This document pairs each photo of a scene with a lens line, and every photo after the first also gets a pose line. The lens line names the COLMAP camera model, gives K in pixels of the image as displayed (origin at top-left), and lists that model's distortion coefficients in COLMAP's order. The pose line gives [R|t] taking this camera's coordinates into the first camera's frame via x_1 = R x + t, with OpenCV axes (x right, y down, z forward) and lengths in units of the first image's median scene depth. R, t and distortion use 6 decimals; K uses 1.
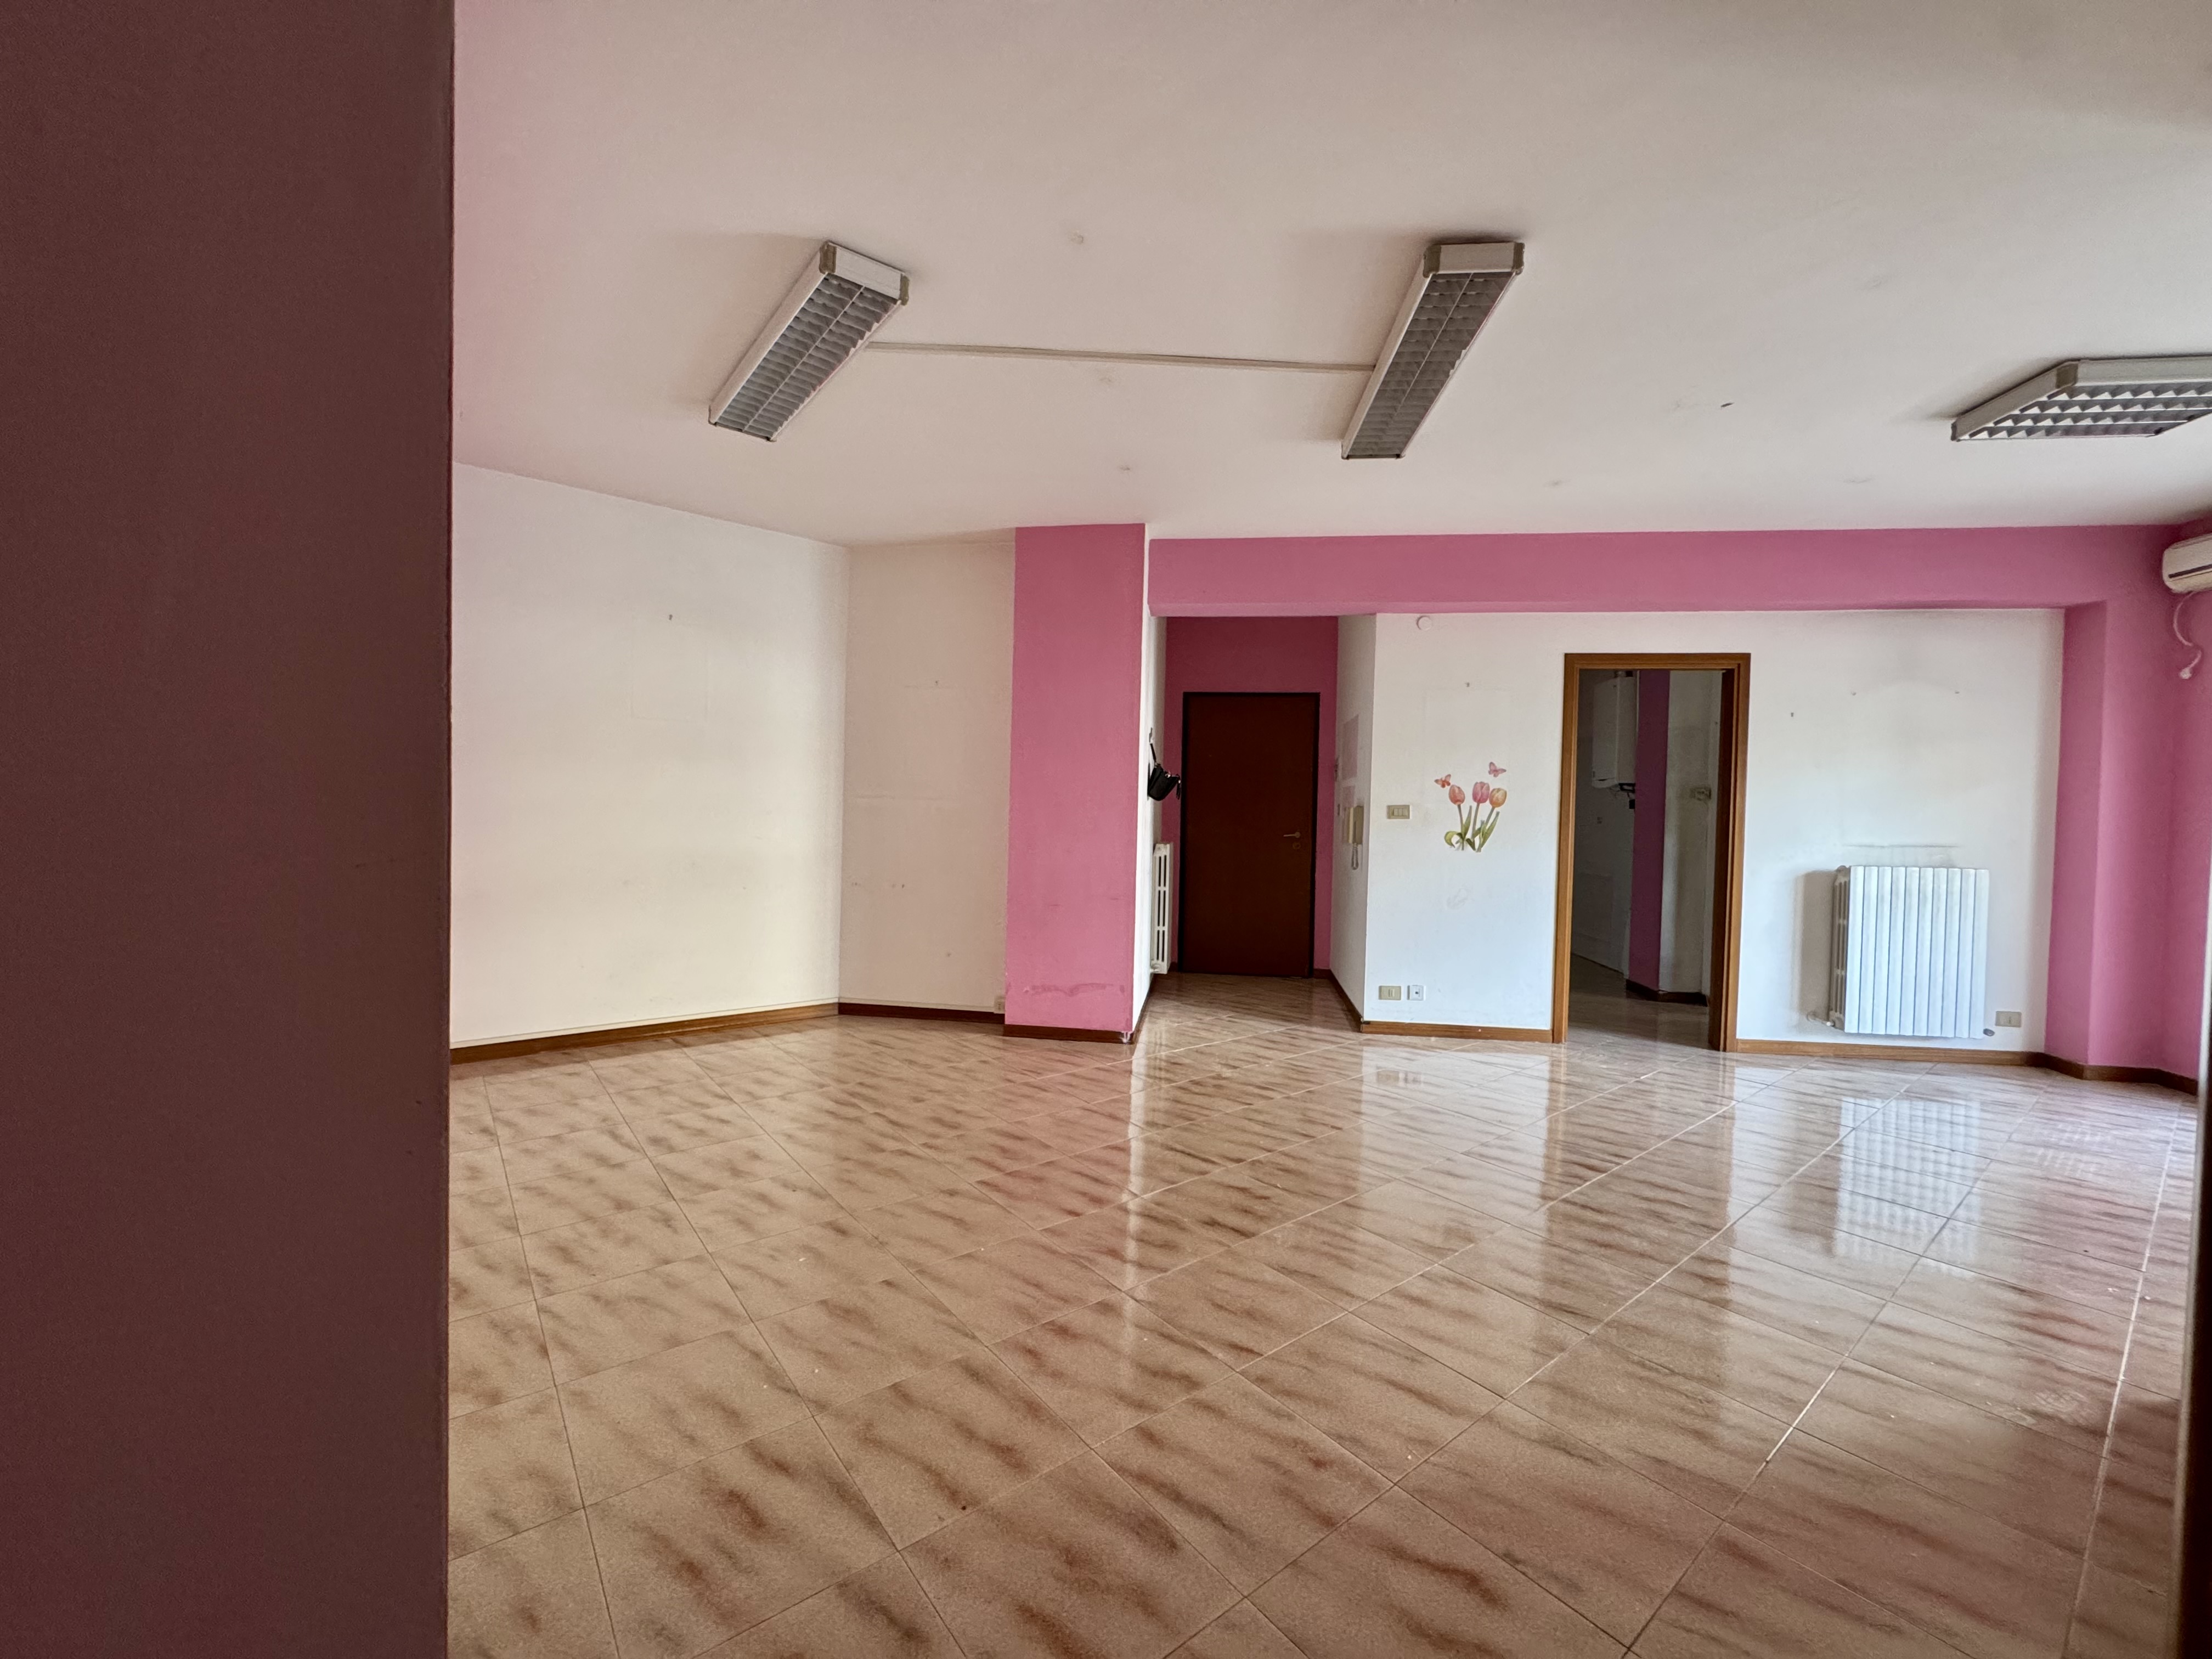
lens RADIAL K [[884.5, 0, 1106.0], [0, 884.5, 829.5], [0, 0, 1]] dist [0.000316, 0.000080]
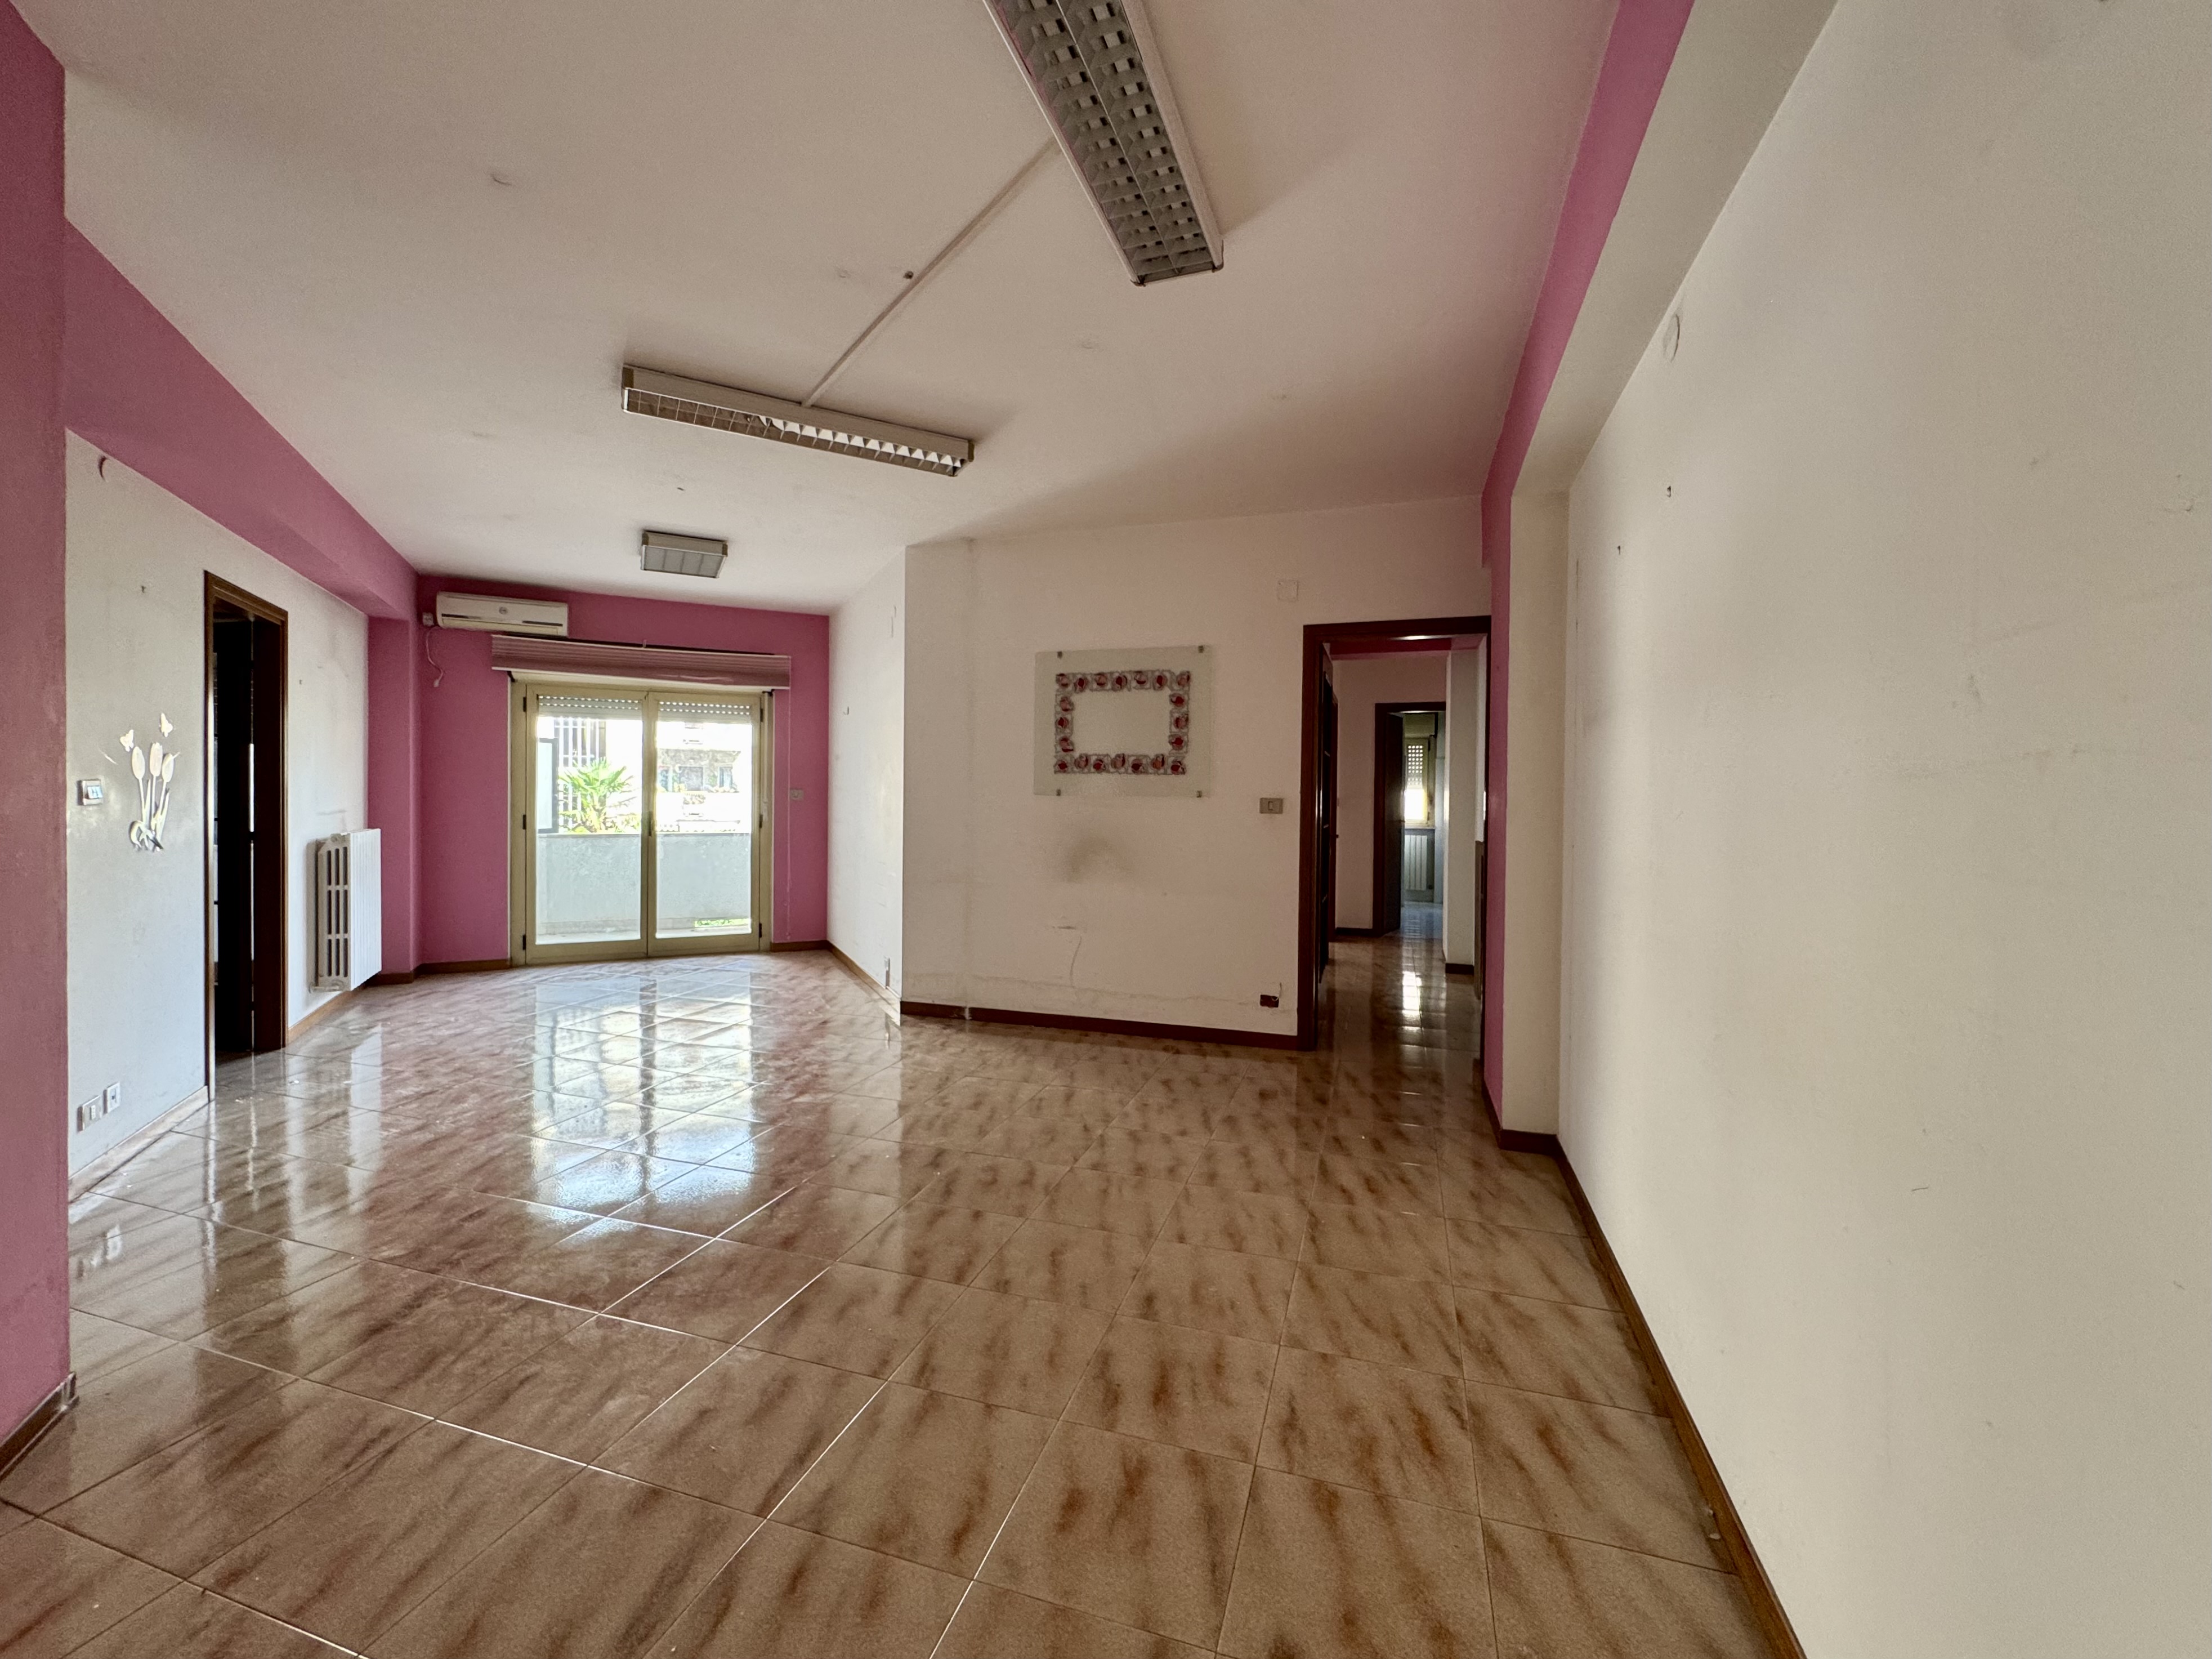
lens RADIAL K [[920.5, 0, 1106.0], [0, 920.5, 829.5], [0, 0, 1]] dist [-0.000973, -0.000182]
pose [[-0.568143, -0.058317, 0.820861, -1.000720], [-0.001645, 0.997564, 0.069733, -0.074205], [-0.822928, 0.038268, -0.566856, 1.542008]]
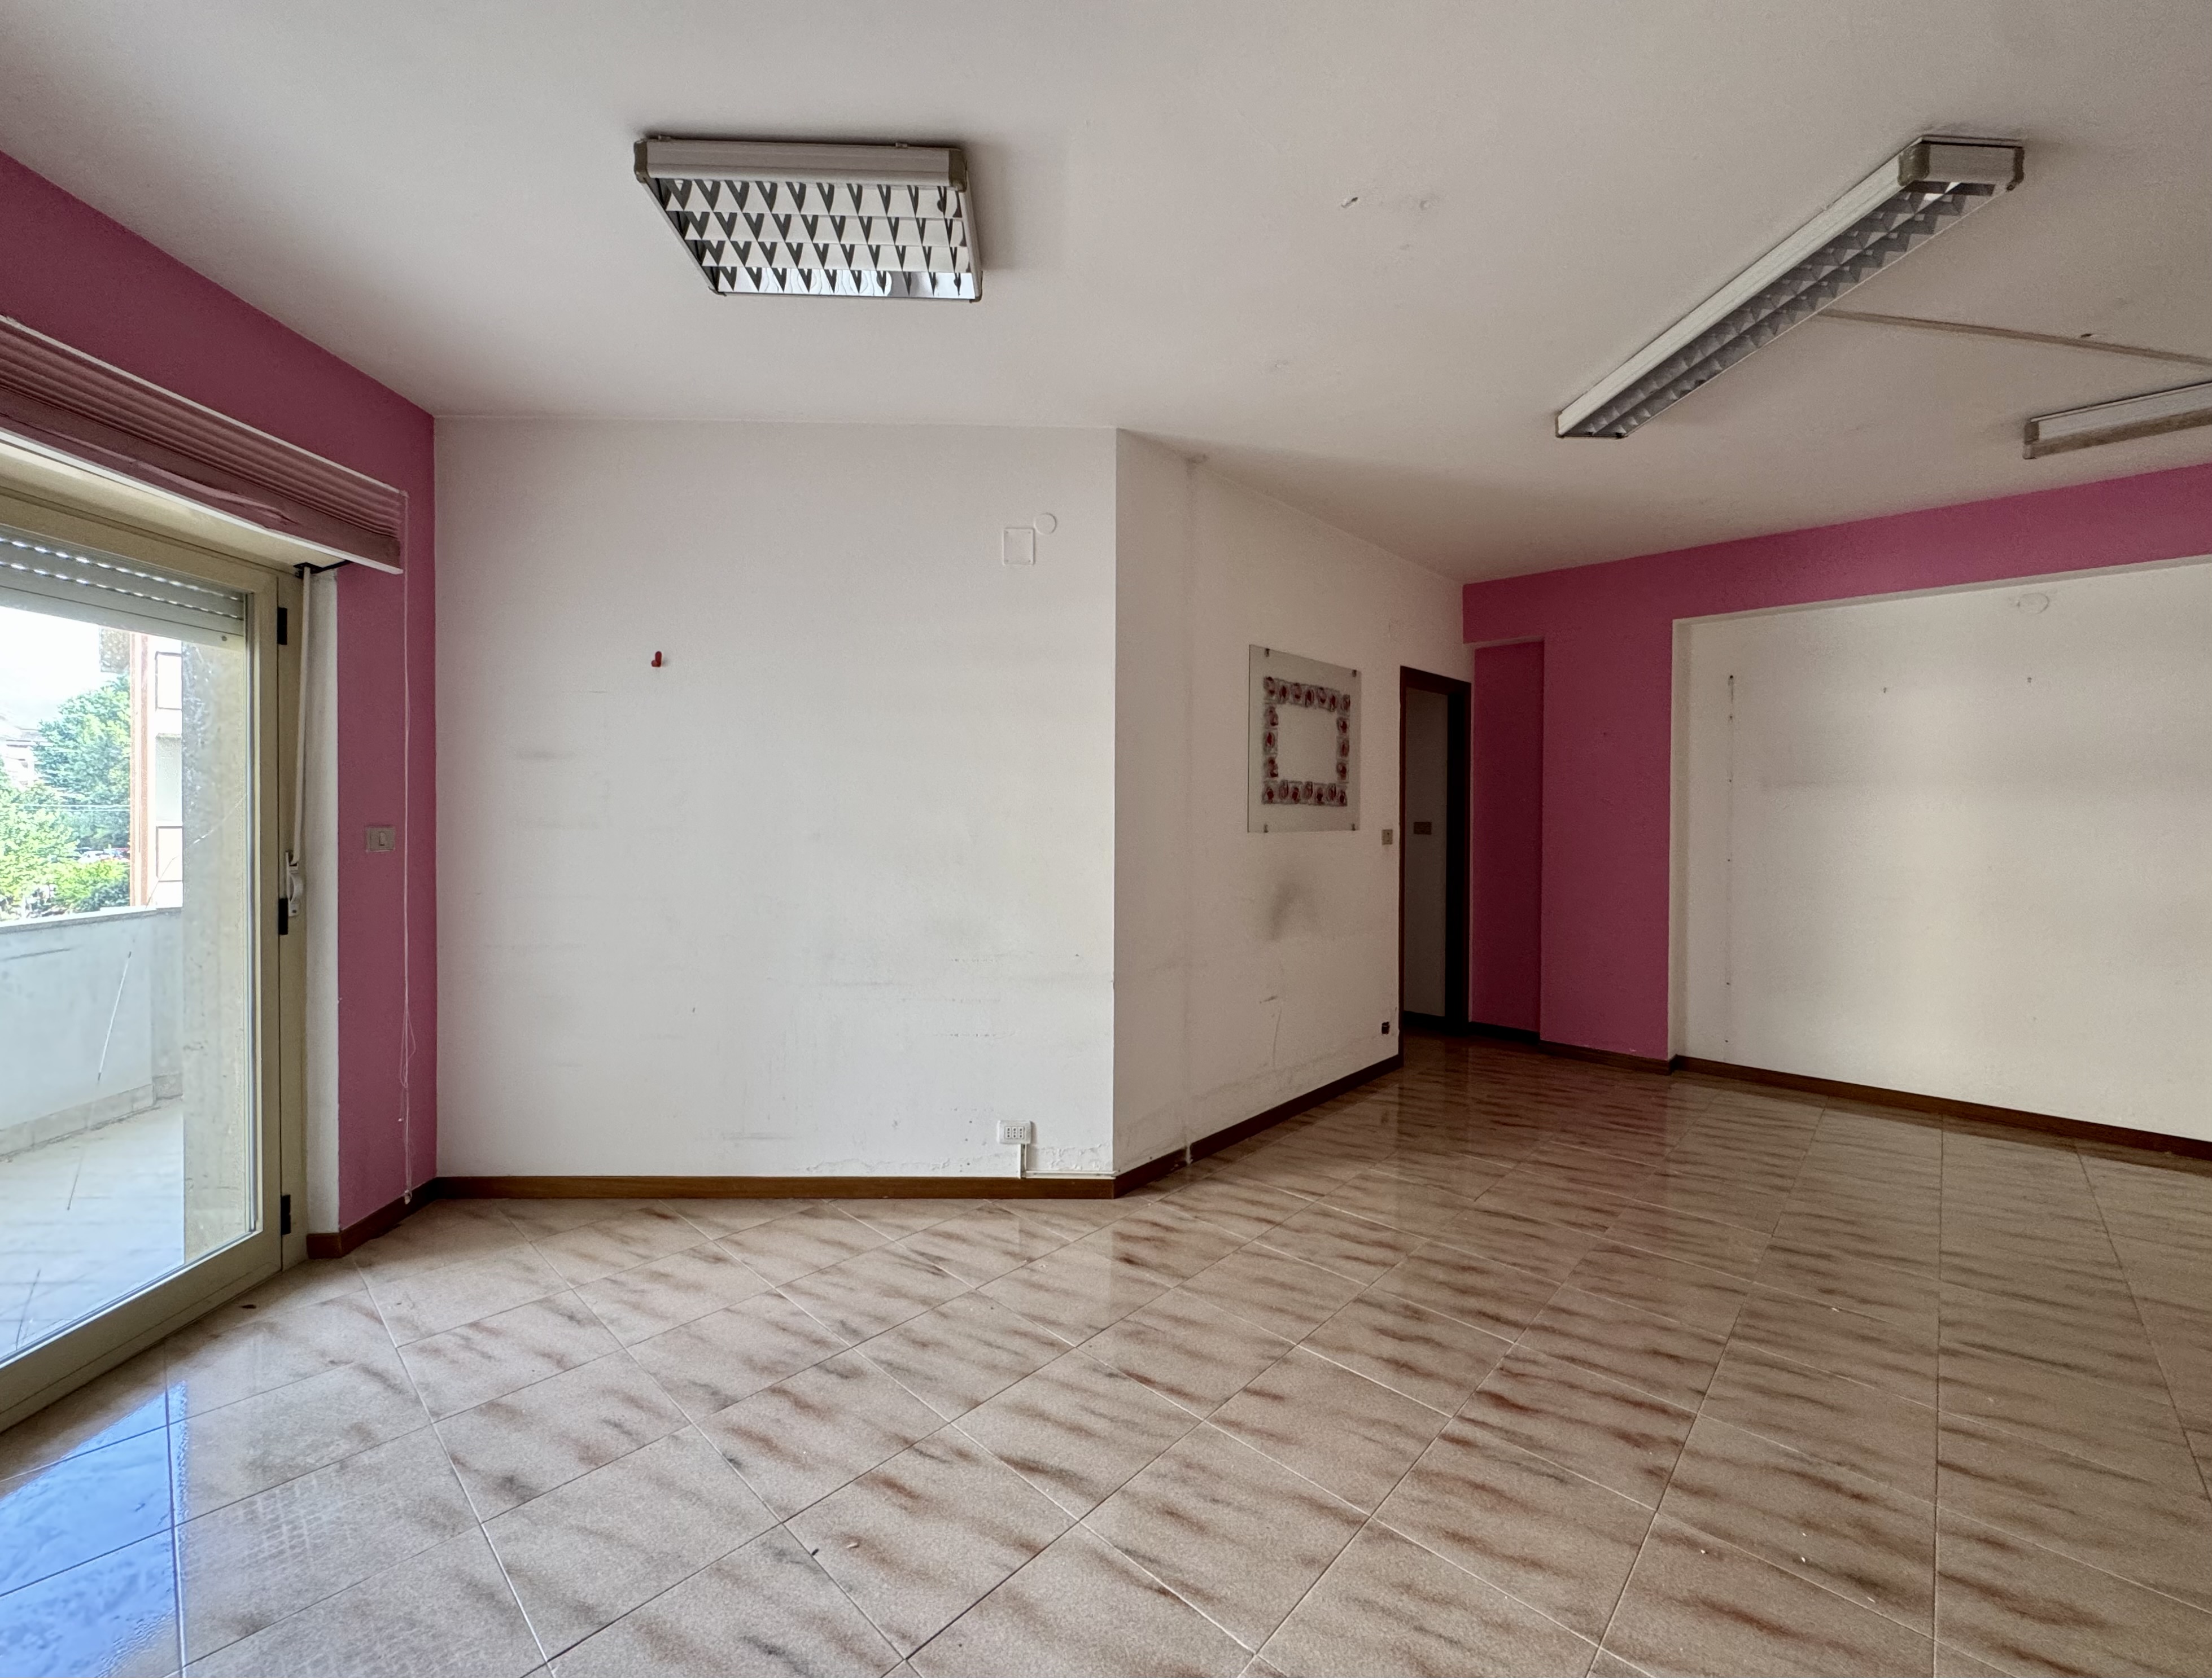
lens RADIAL K [[904.0, 0, 1106.0], [0, 904.0, 839.0], [0, 0, 1]] dist [-0.002575, -0.000383]
pose [[-0.985714, -0.022899, -0.166865, 1.173275], [-0.031945, 0.998150, 0.051733, -0.067845], [0.165372, 0.056325, -0.984622, 1.946609]]
